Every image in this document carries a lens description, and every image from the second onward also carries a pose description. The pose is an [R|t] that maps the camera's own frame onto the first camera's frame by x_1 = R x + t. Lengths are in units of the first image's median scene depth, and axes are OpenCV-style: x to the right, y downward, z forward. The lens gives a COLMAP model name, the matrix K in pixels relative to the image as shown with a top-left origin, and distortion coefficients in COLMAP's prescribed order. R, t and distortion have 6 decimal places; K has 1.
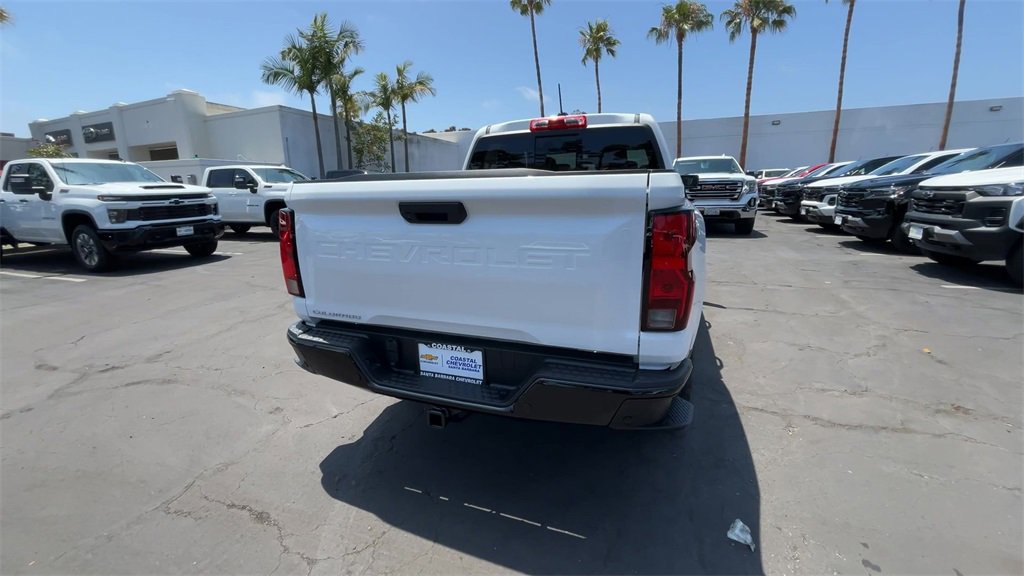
lens RADIAL K [[415.4, 0, 510.4], [0, 415.4, 283.0], [0, 0, 1]] dist [-0.003803, 0.001152]
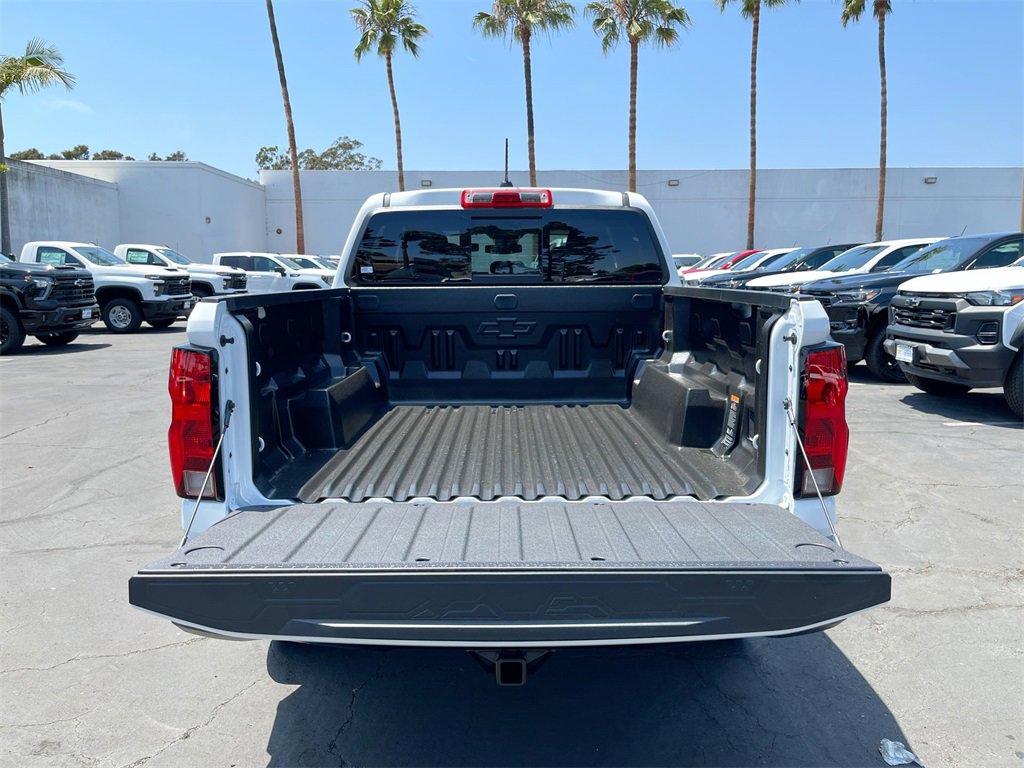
lens RADIAL K [[790.0, 0, 514.5], [0, 790.0, 381.8], [0, 0, 1]] dist [0.035517, -0.037235]
pose [[0.930375, -0.033442, 0.365082, -0.144802], [0.066999, 0.994570, -0.079638, -0.004122], [-0.360436, 0.098553, 0.927563, -0.043400]]
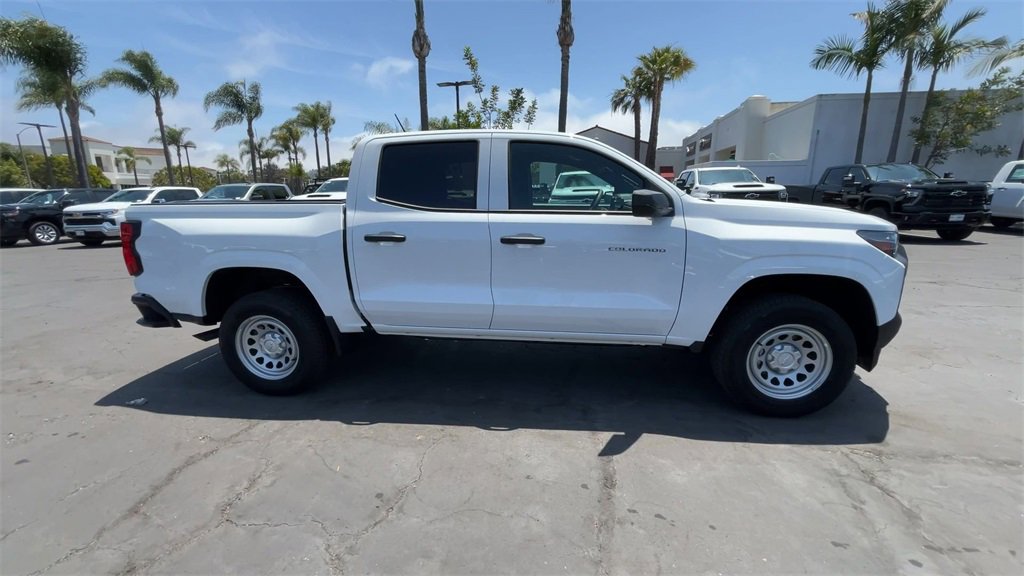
lens RADIAL K [[415.4, 0, 514.5], [0, 415.4, 290.4], [0, 0, 1]] dist [-0.003803, 0.001152]
pose [[0.227356, 0.240497, -0.943648, 0.602262], [-0.209452, 0.958422, 0.193798, -0.136491], [0.951020, 0.153588, 0.268275, 0.475760]]
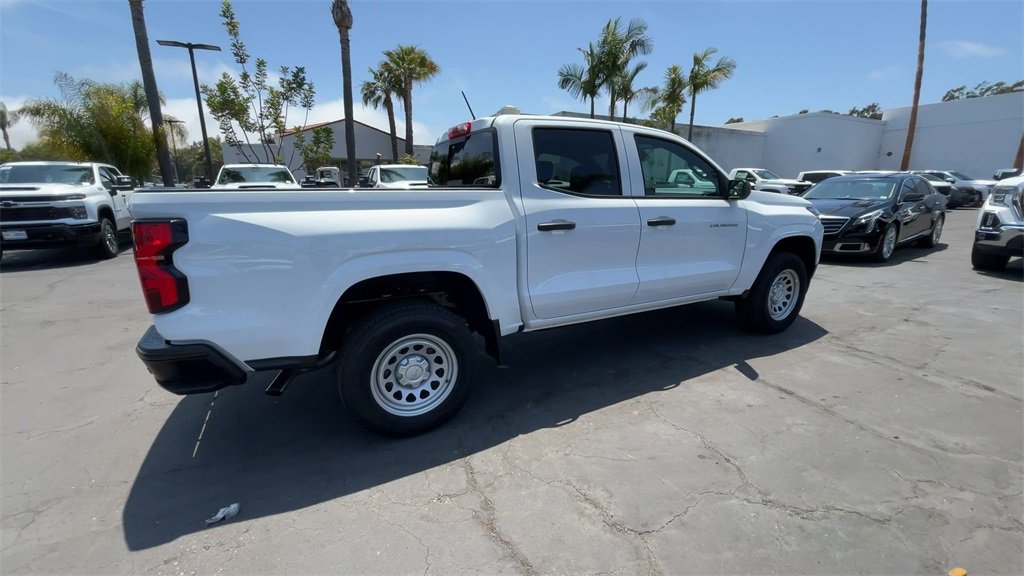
lens RADIAL K [[415.4, 0, 513.4], [0, 415.4, 293.6], [0, 0, 1]] dist [-0.003803, 0.001152]
pose [[0.742865, 0.181823, -0.644276, 0.414514], [-0.159146, 0.982784, 0.093854, -0.050905], [0.650249, 0.032813, 0.759012, 0.148394]]
